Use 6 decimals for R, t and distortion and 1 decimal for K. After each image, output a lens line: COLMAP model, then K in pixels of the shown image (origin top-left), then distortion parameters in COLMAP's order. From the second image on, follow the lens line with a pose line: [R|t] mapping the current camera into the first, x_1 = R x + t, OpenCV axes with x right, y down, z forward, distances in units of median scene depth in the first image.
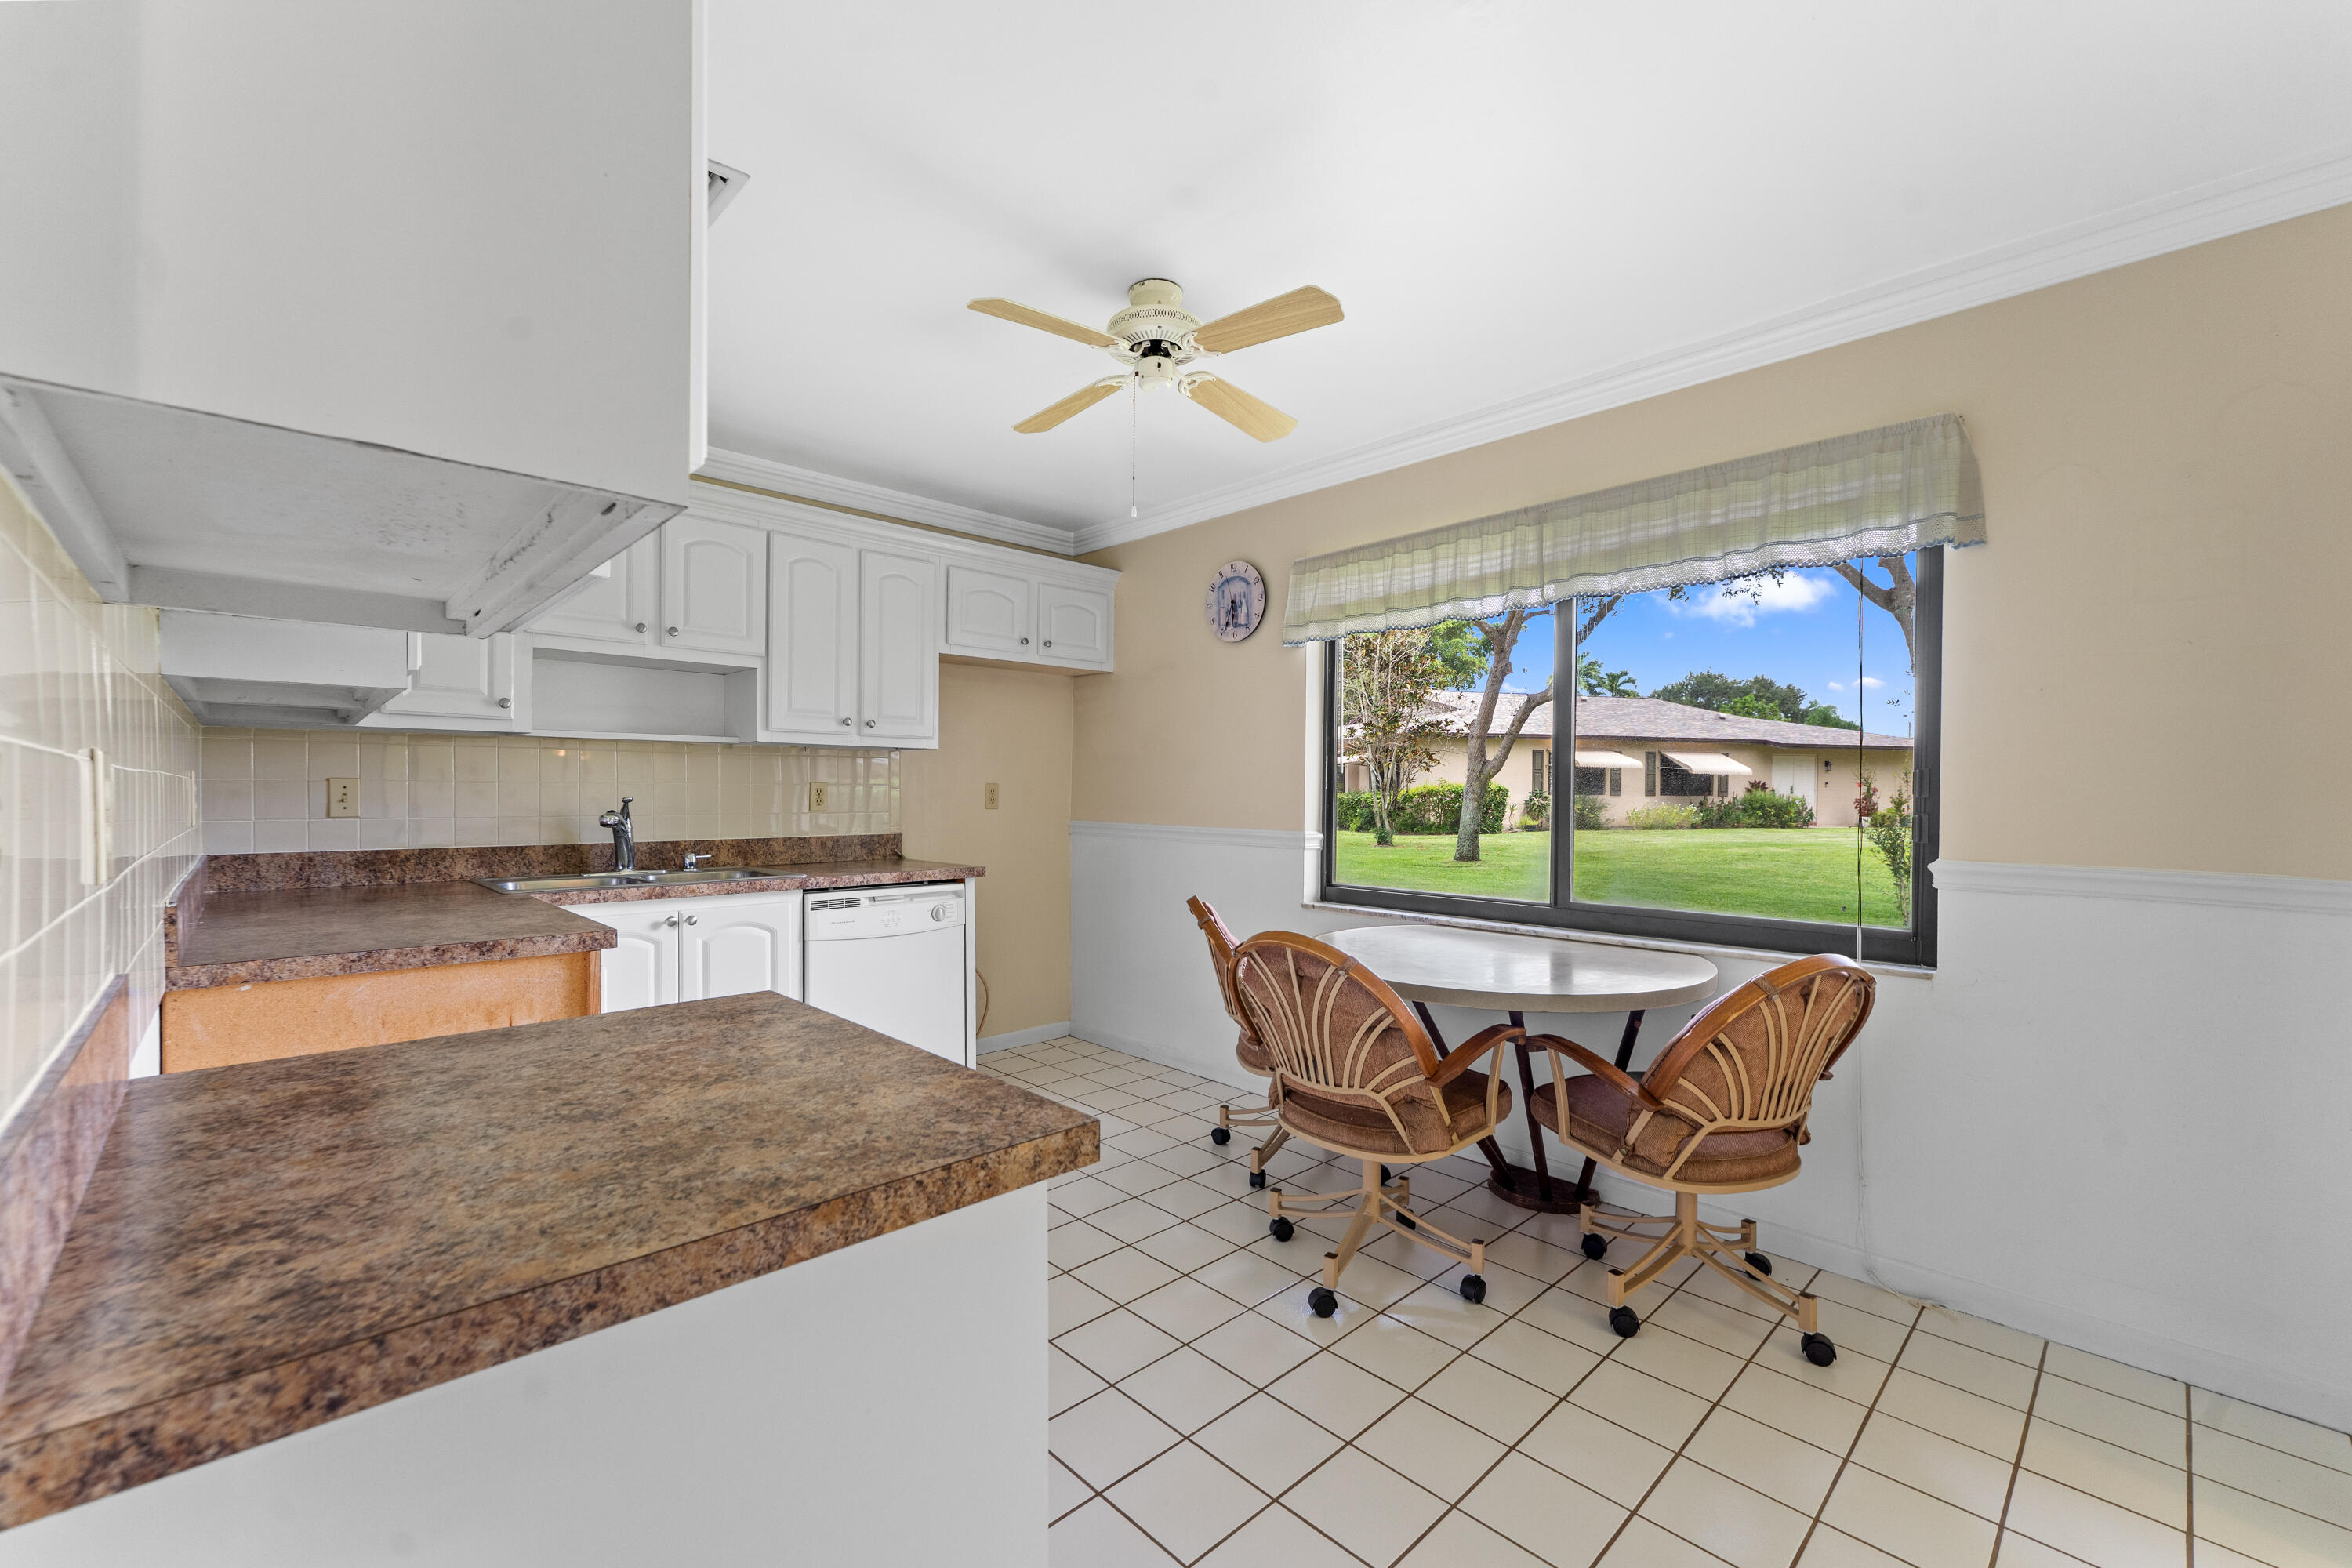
lens RADIAL K [[941.8, 0, 1147.4], [0, 941.8, 776.7], [0, 0, 1]] dist [-0.002653, -0.000051]
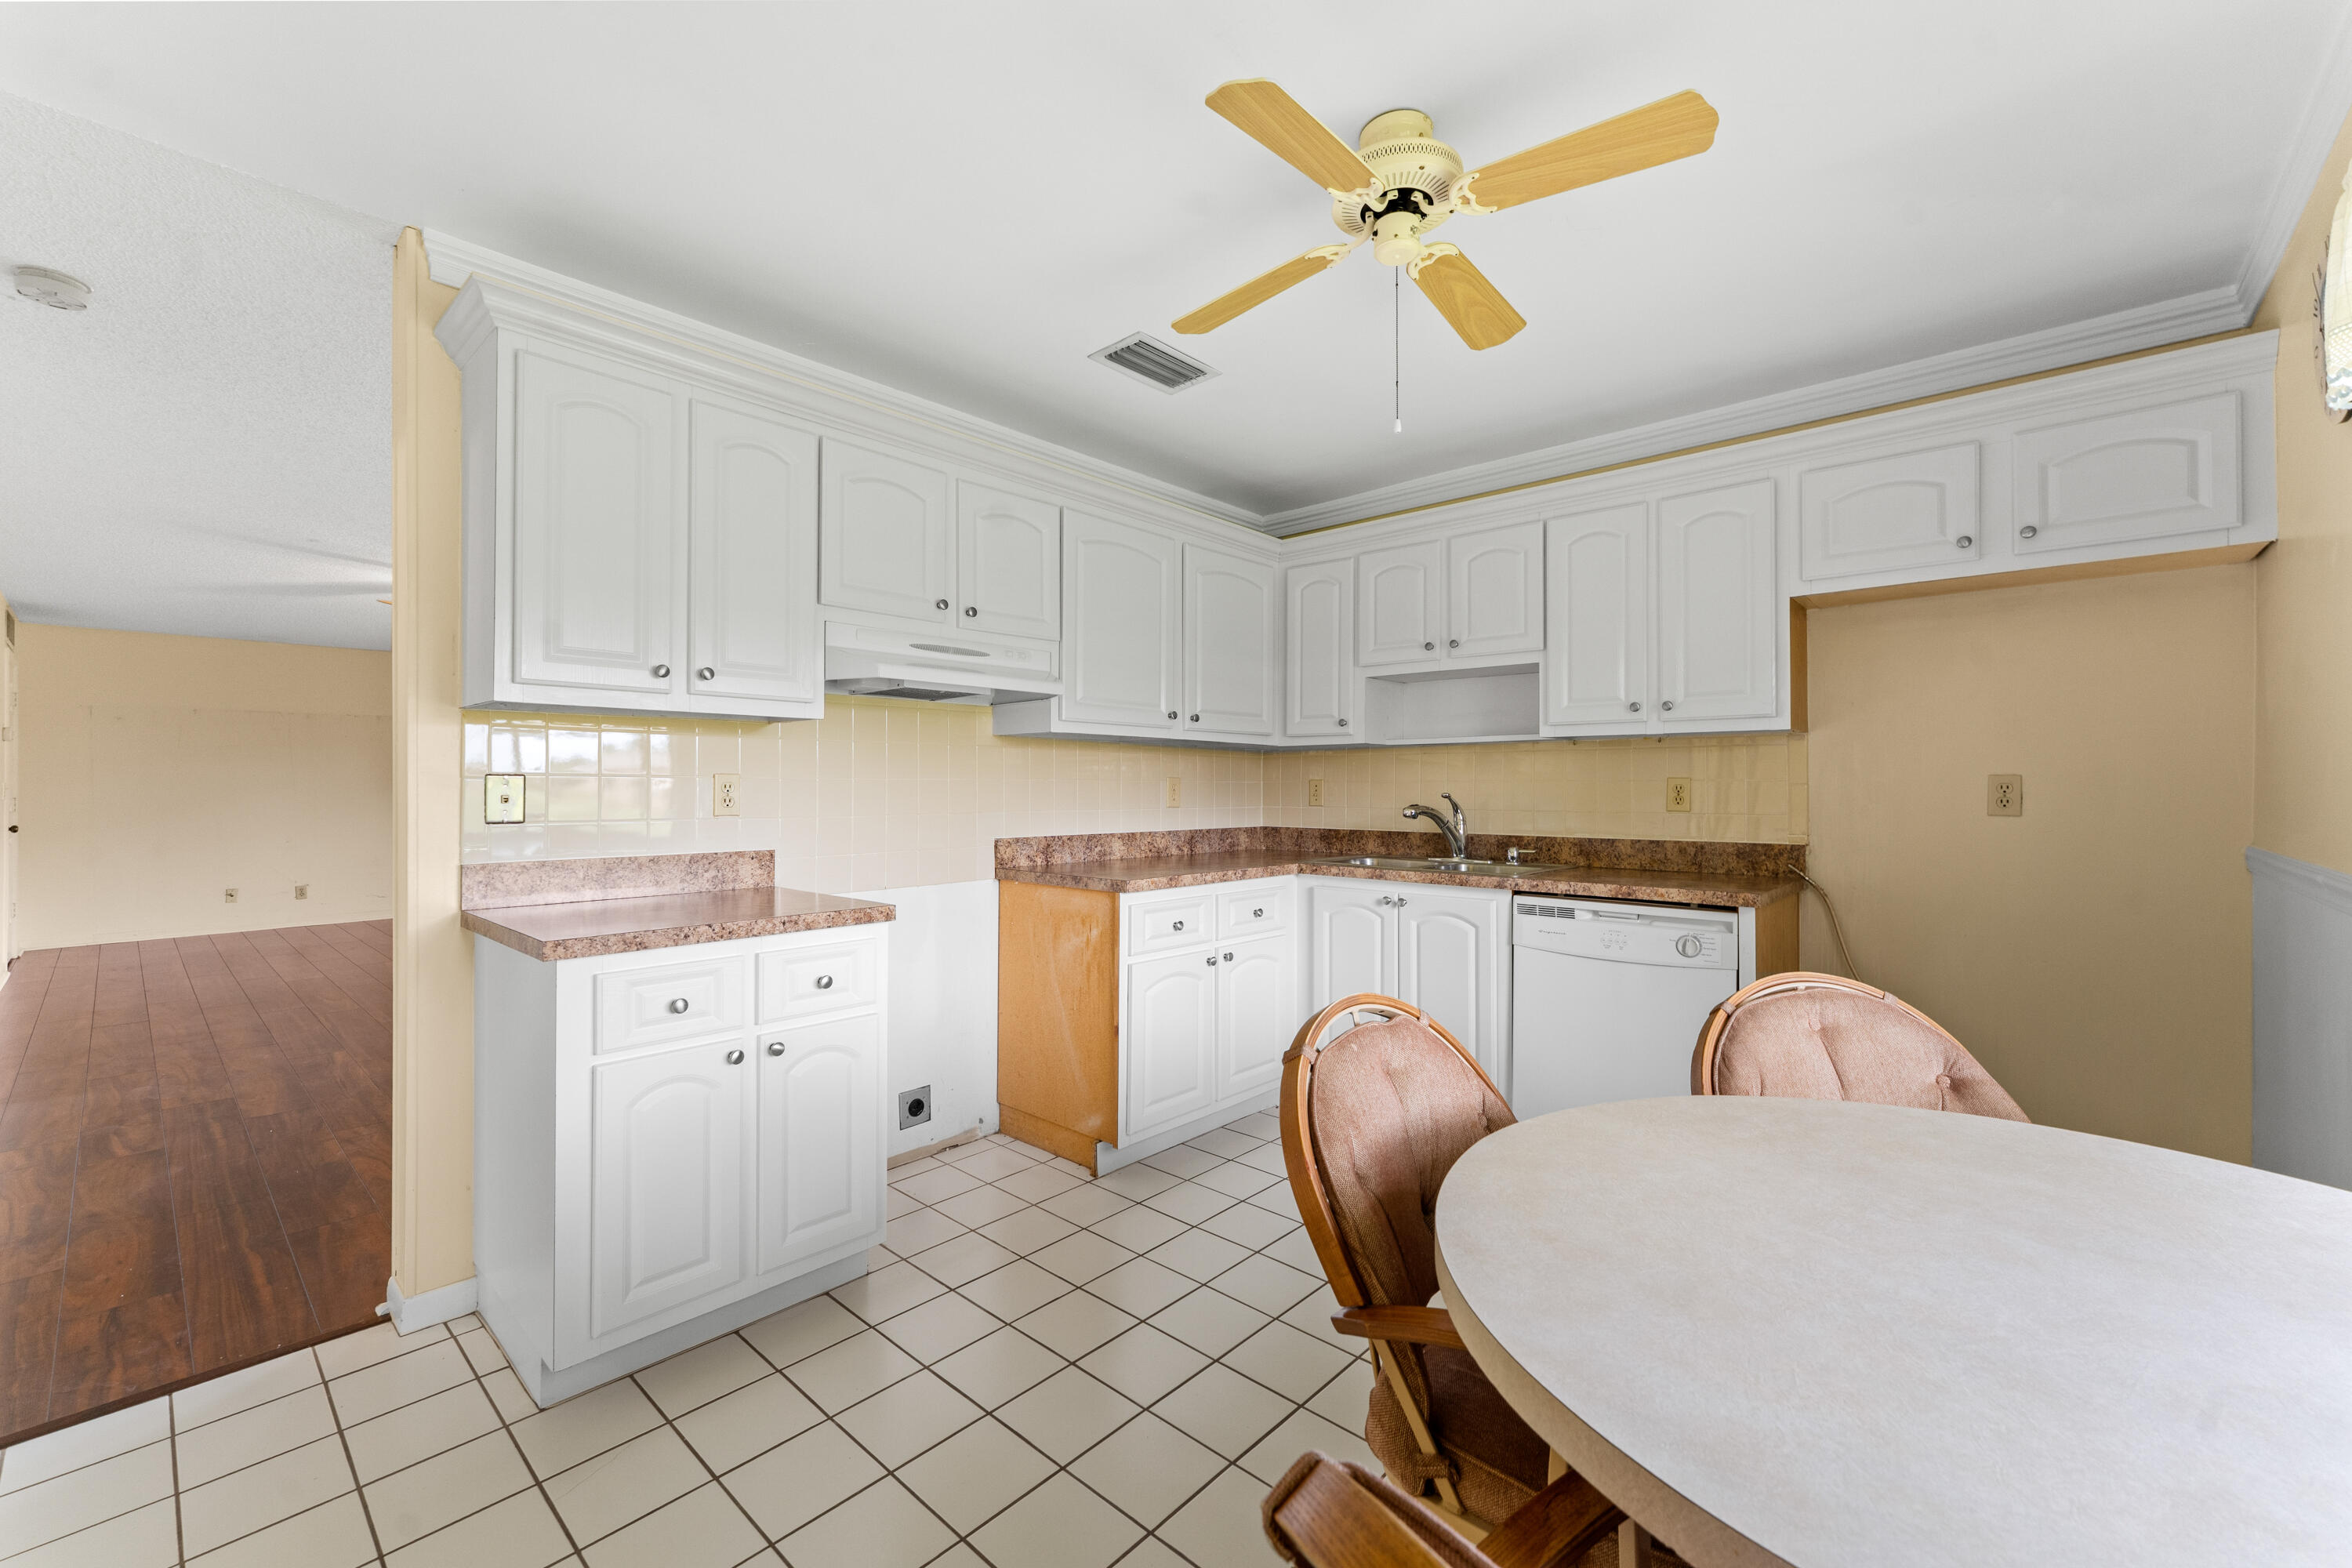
lens RADIAL K [[941.8, 0, 1147.4], [0, 941.8, 776.7], [0, 0, 1]] dist [-0.002653, -0.000051]
pose [[0.081432, -0.012552, -0.996600, 0.559840], [0.015657, 0.999813, -0.011313, 0.008848], [0.996556, -0.014683, 0.081613, 0.548422]]
